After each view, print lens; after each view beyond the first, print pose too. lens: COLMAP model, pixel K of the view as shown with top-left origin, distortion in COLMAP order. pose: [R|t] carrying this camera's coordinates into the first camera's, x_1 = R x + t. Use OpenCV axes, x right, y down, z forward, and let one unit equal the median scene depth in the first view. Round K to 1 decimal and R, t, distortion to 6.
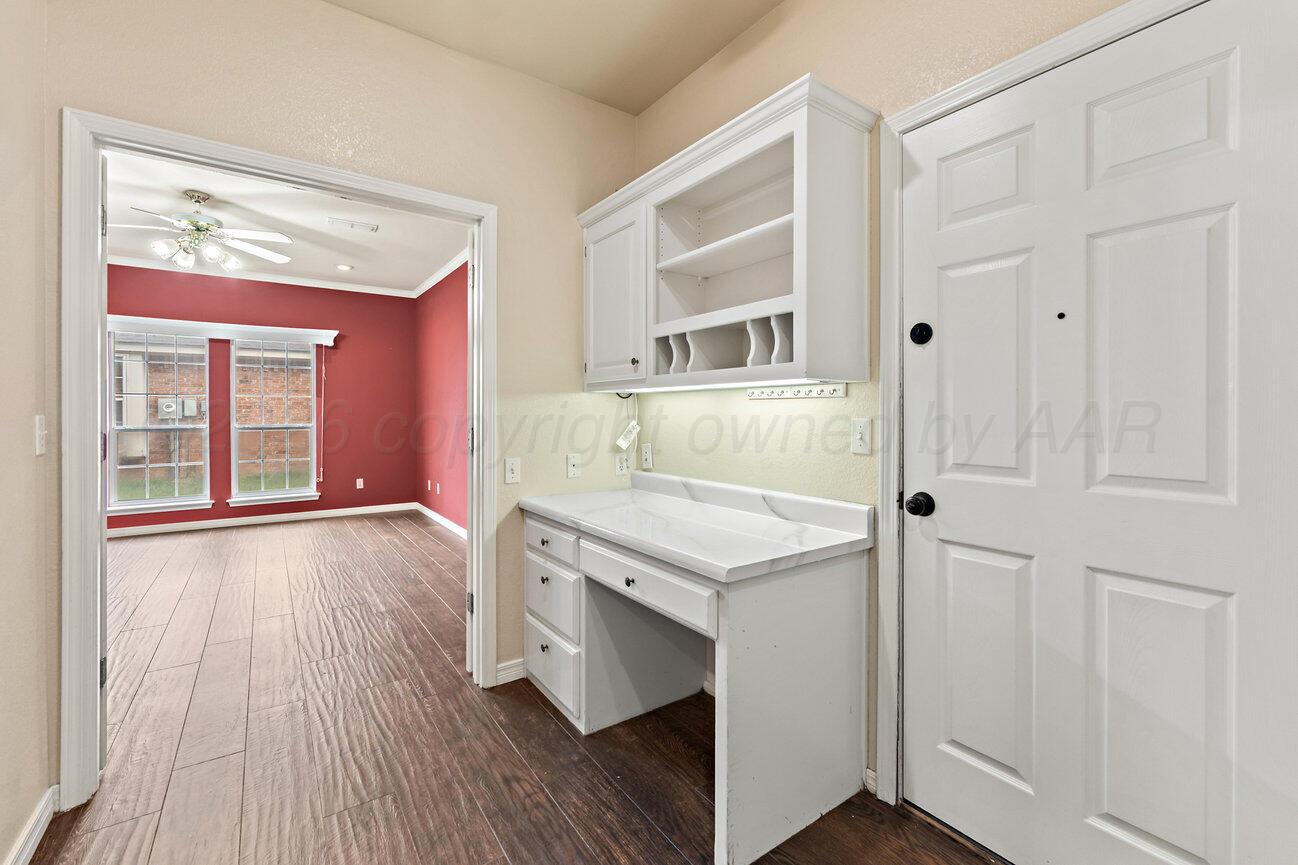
lens RADIAL K [[546.4, 0, 648.9], [0, 546.4, 405.3], [0, 0, 1]] dist [-0.006344, -0.000158]
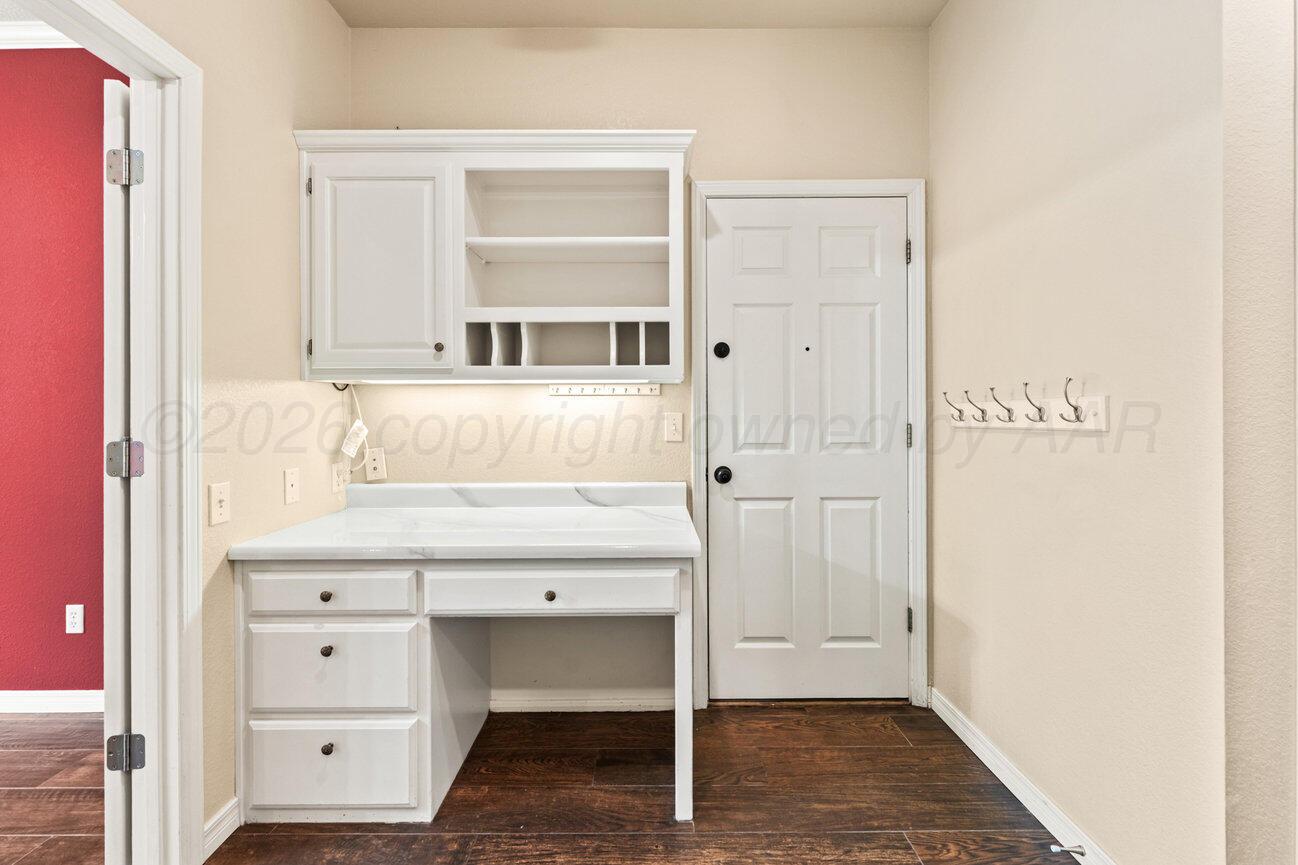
lens RADIAL K [[551.4, 0, 644.7], [0, 551.4, 400.0], [0, 0, 1]] dist [-0.001728, -0.000033]
pose [[0.570864, 0.010587, 0.820976, -0.593033], [-0.006521, 0.999944, -0.008361, 0.005092], [-0.821019, -0.000581, 0.570901, 0.295838]]
